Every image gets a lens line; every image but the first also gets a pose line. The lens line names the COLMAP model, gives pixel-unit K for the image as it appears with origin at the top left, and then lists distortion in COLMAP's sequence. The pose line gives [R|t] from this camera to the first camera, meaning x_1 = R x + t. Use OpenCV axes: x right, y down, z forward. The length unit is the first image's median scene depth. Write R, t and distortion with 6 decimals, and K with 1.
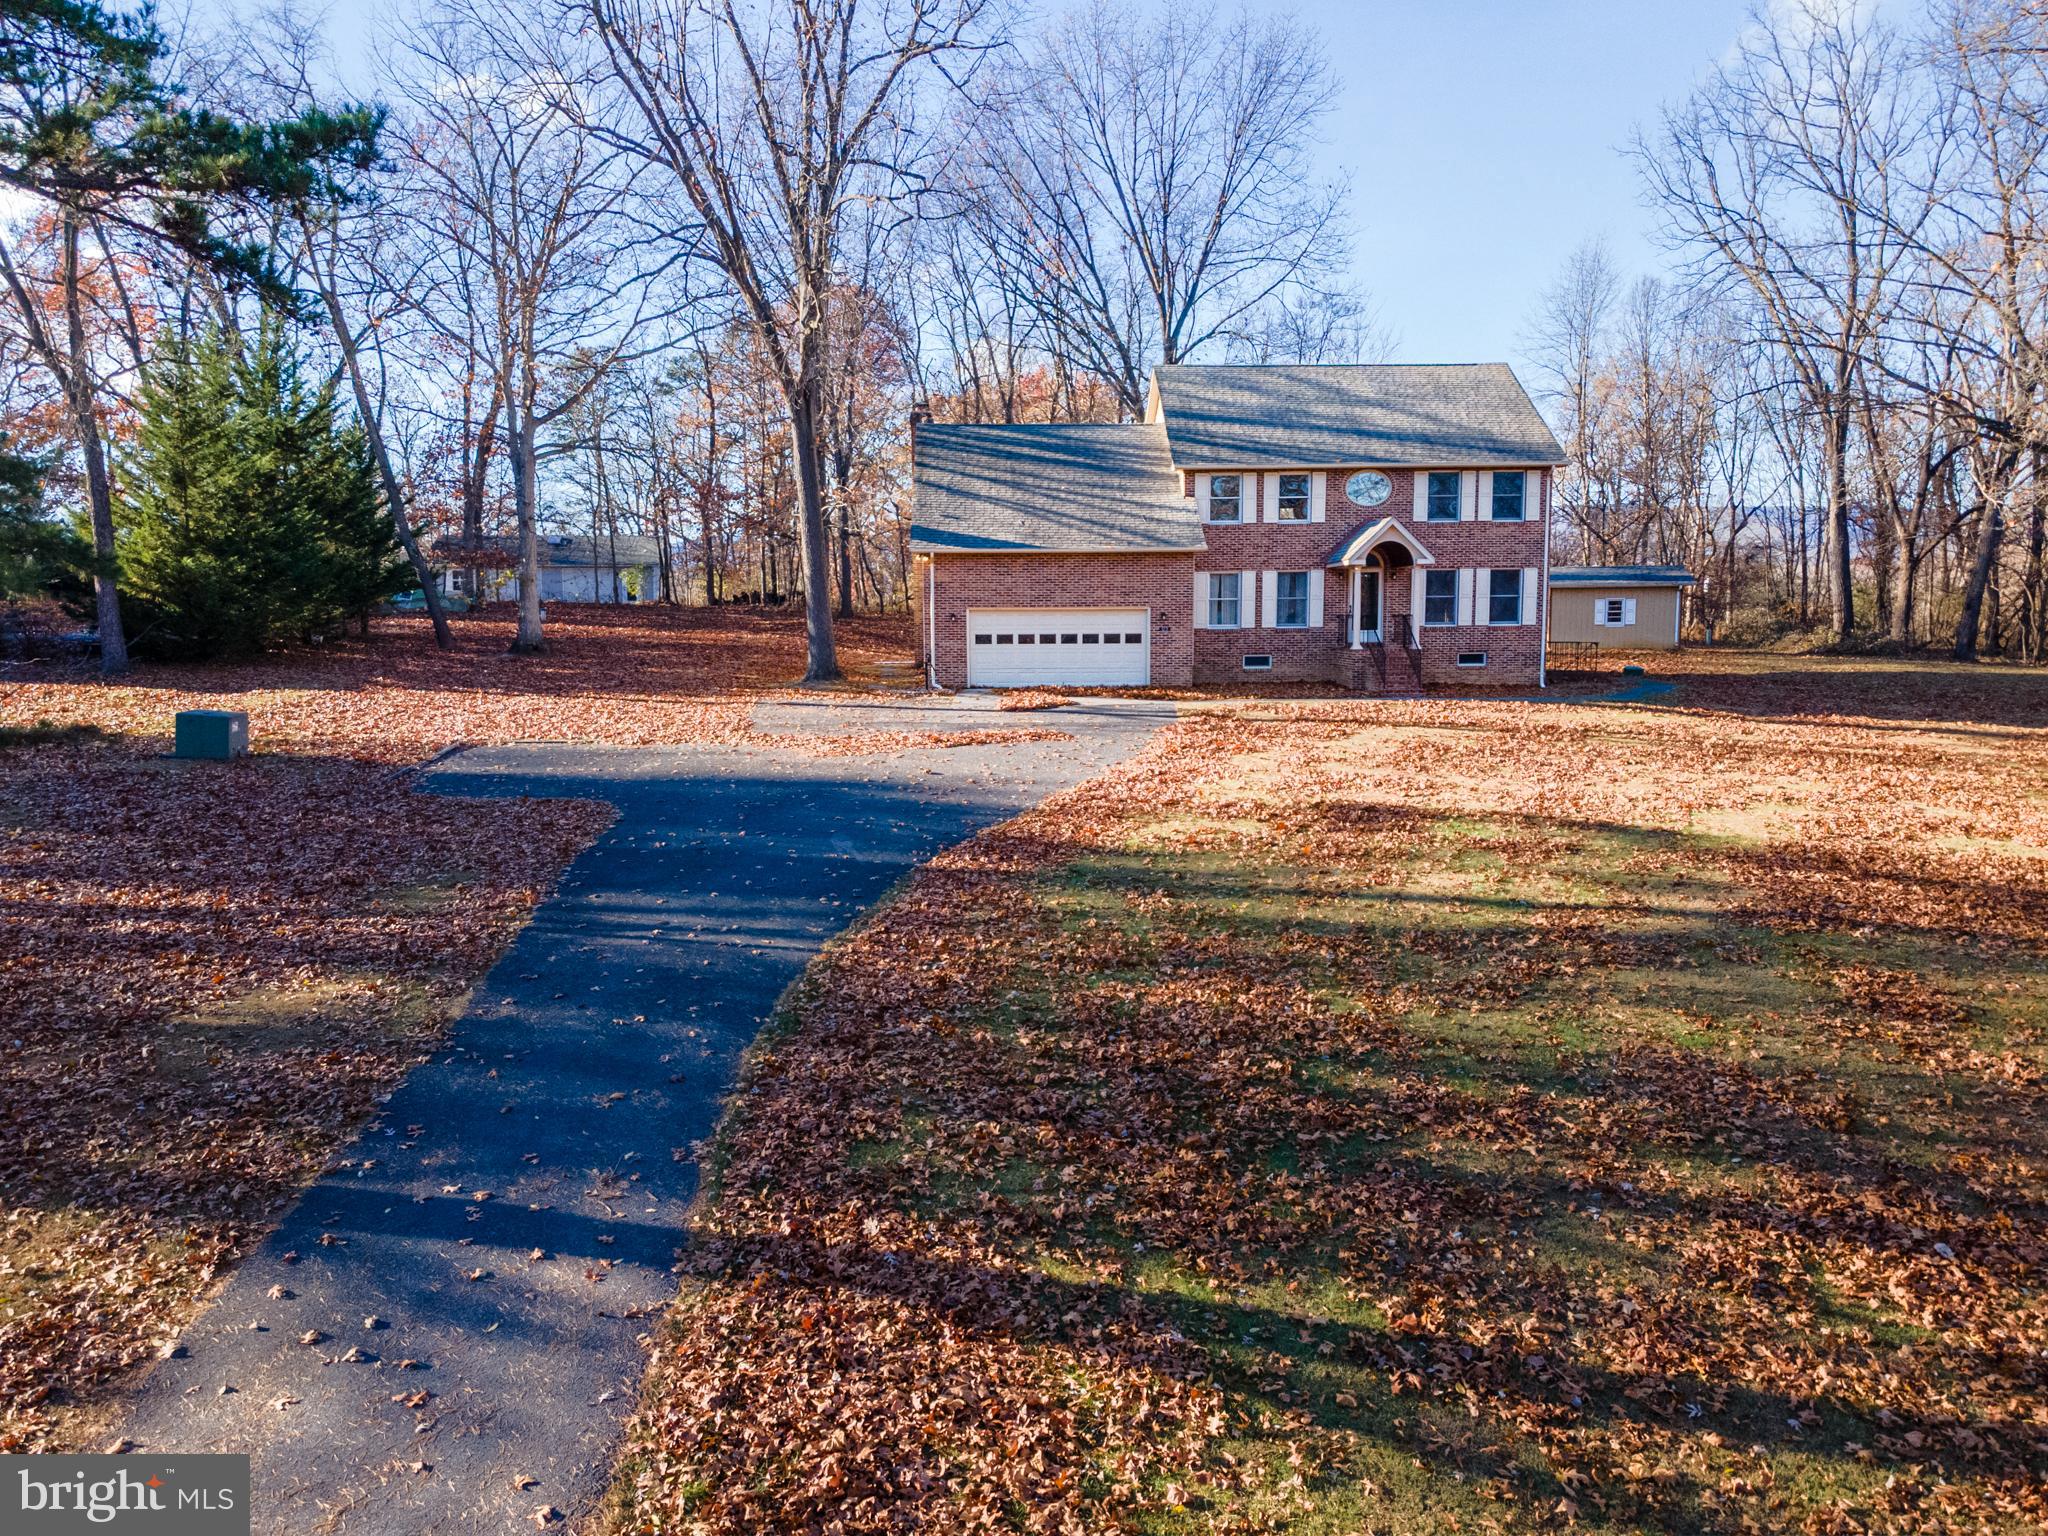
lens RADIAL K [[1447.2, 0, 1034.7], [0, 1447.2, 773.9], [0, 0, 1]] dist [0.054427, -0.000124]
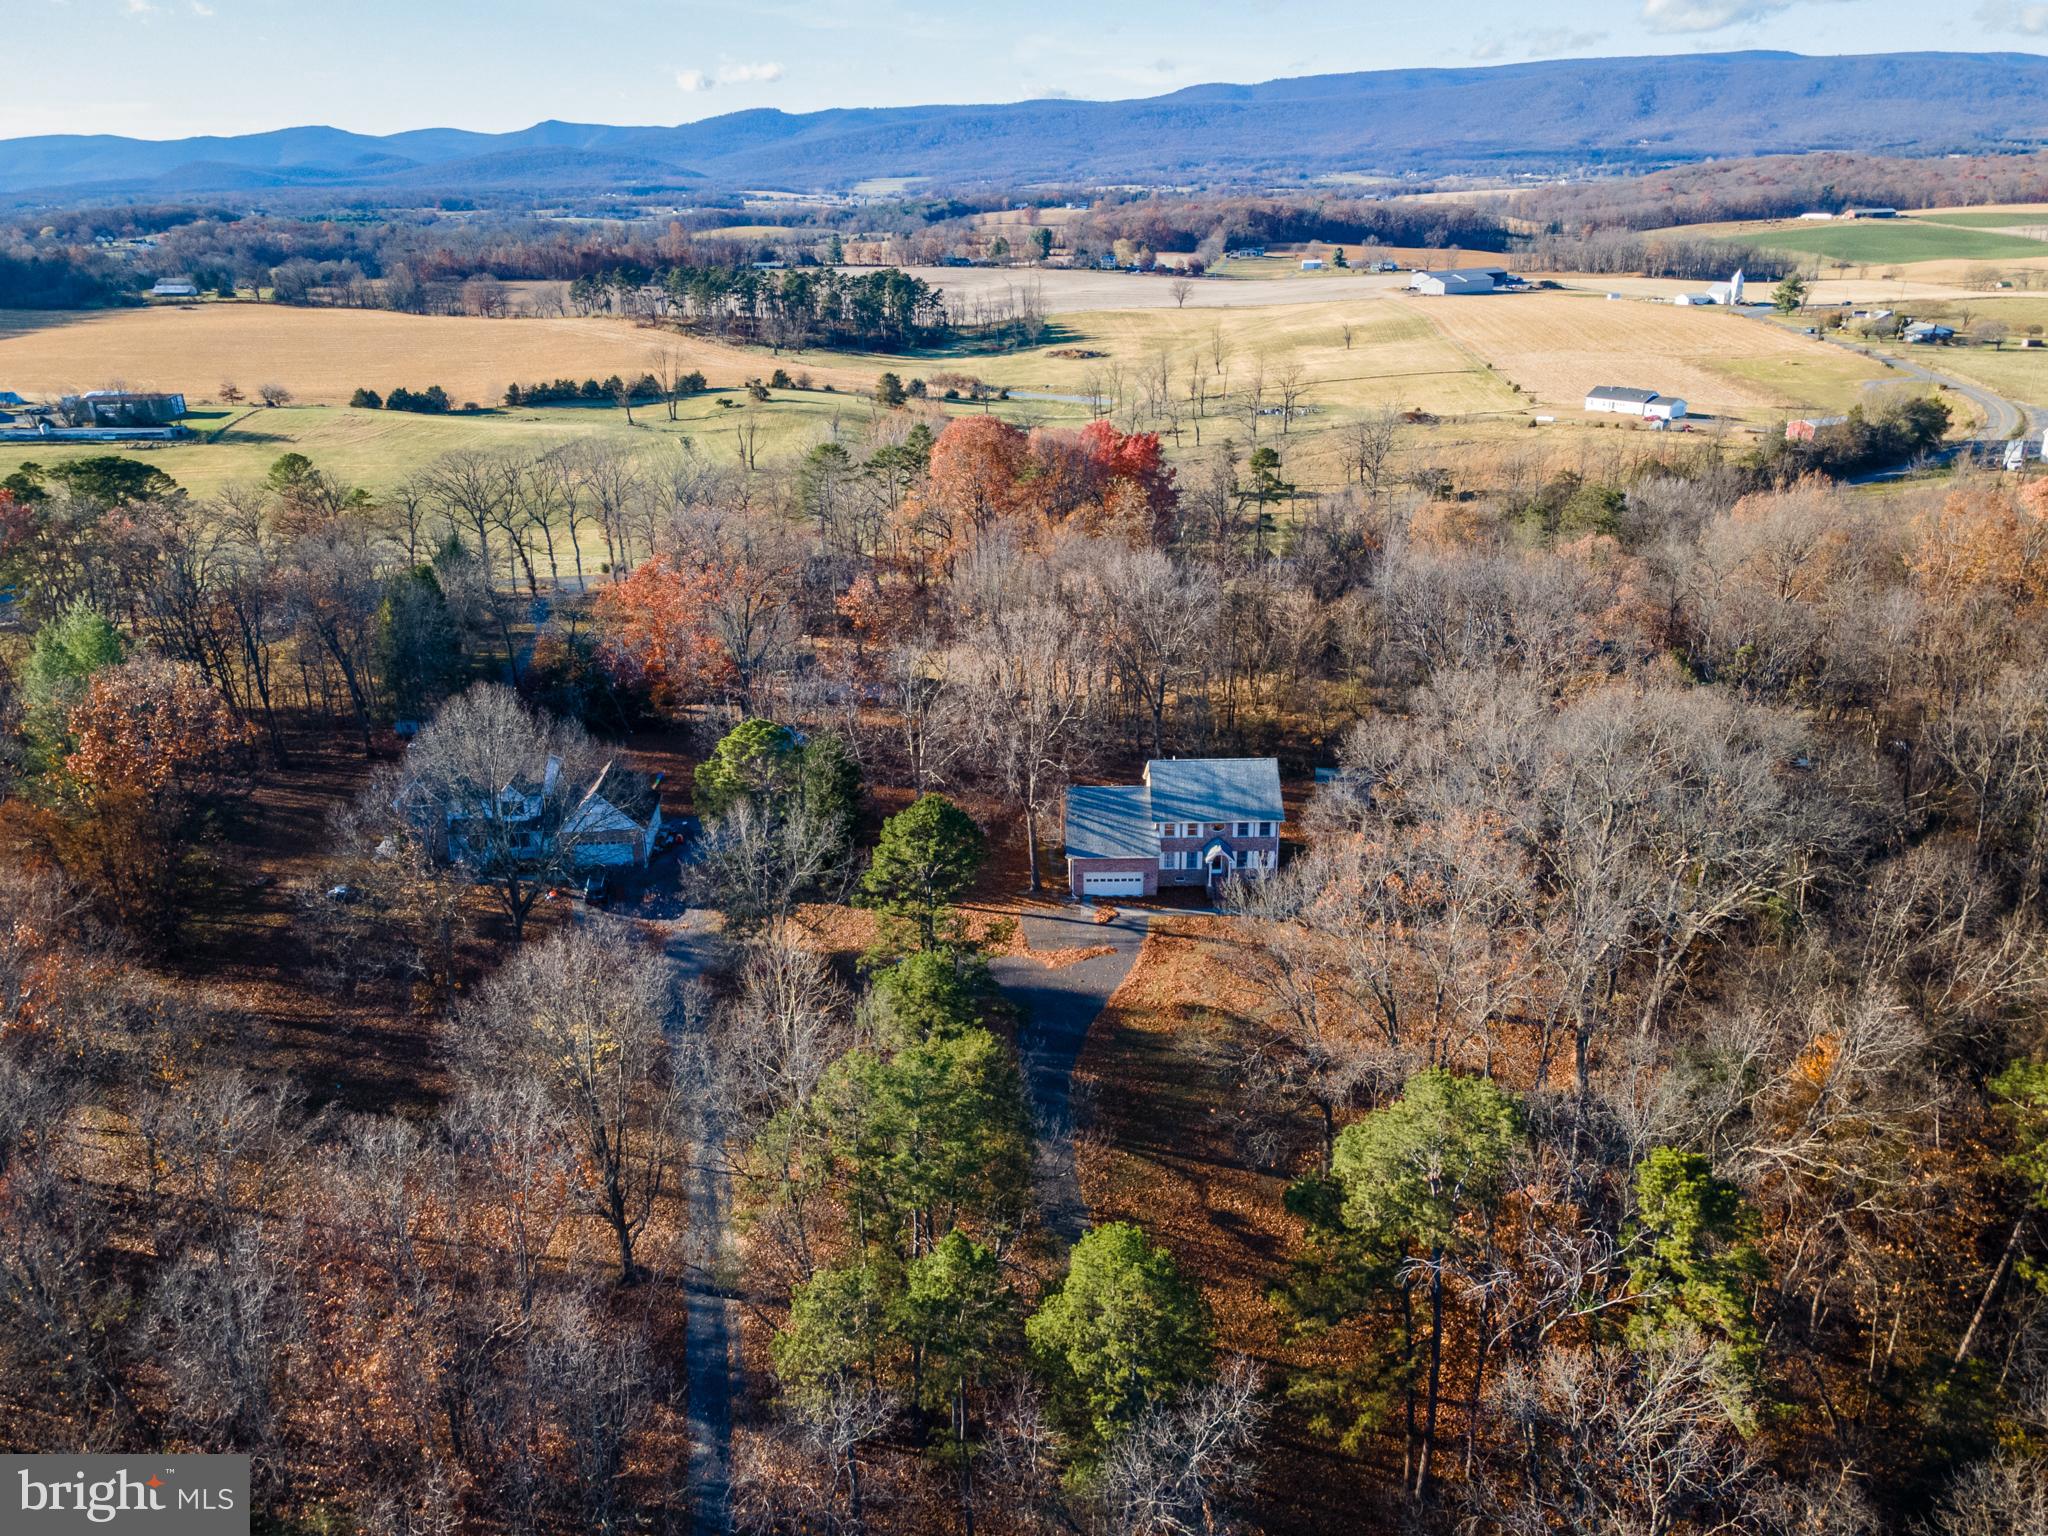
lens RADIAL K [[1447.2, 0, 1019.1], [0, 1447.2, 767.1], [0, 0, 1]] dist [0.054427, -0.000124]
pose [[0.998787, 0.000589, -0.049234, -0.031775], [0.012682, 0.963110, 0.268808, -1.121460], [0.047576, -0.269106, 0.961935, -1.853751]]
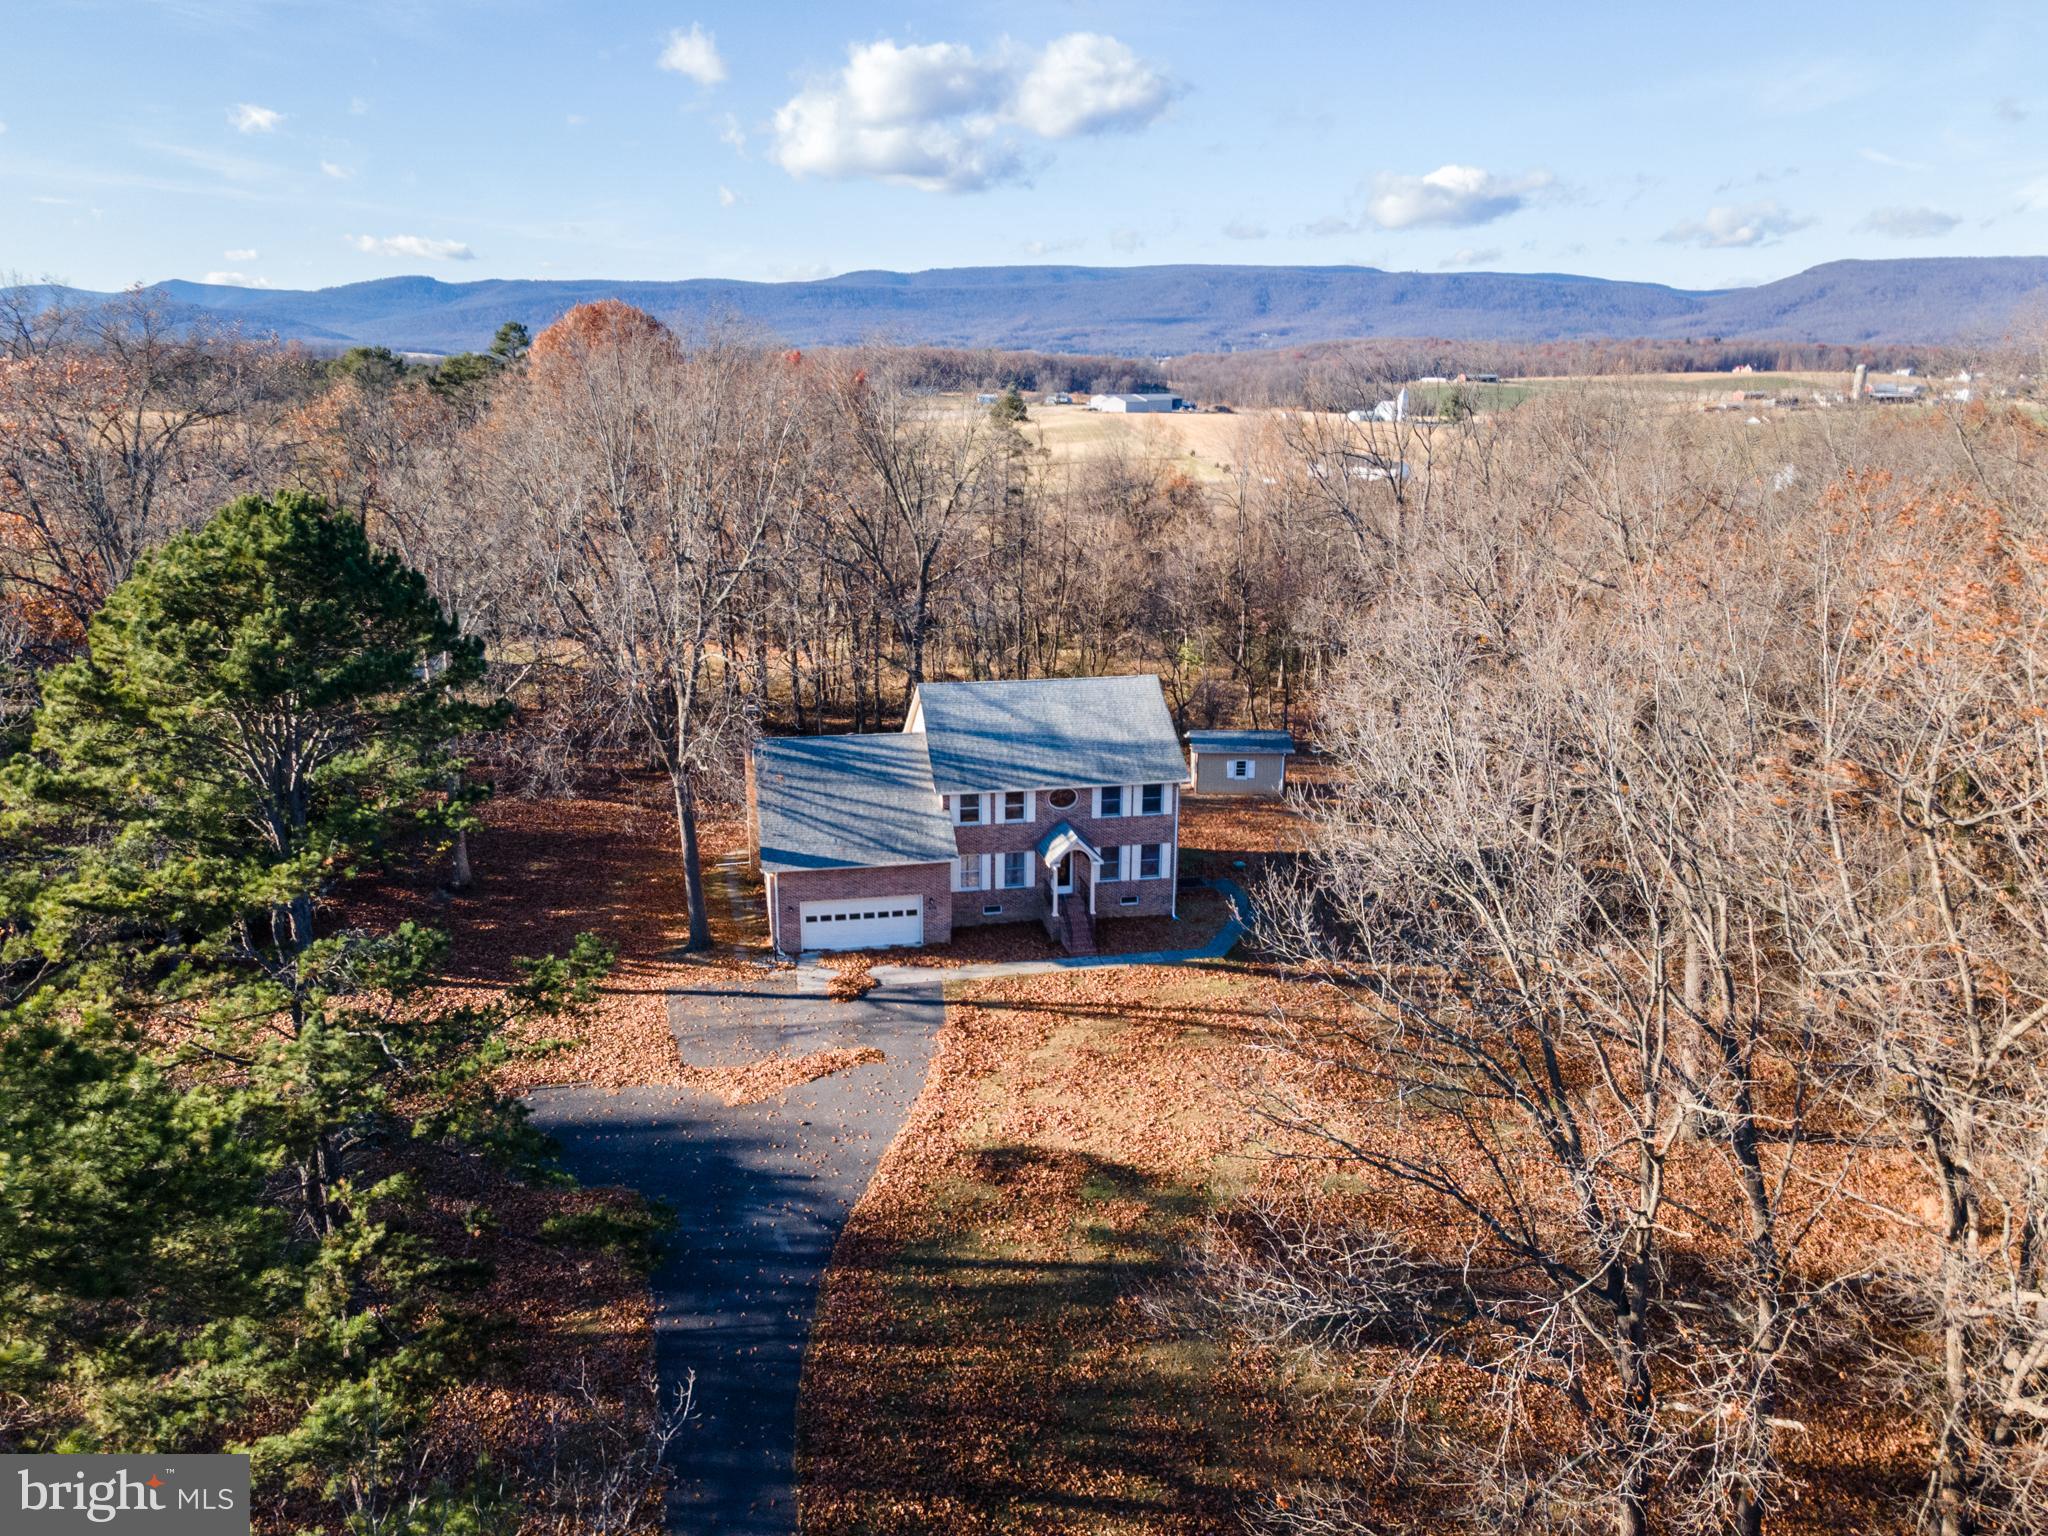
lens RADIAL K [[1447.2, 0, 1020.1], [0, 1447.2, 767.9], [0, 0, 1]] dist [0.054427, -0.000124]
pose [[0.985428, -0.036459, 0.166139, -0.064101], [0.008843, 0.986417, 0.164021, -0.475548], [-0.169862, -0.160162, 0.972366, -0.453559]]
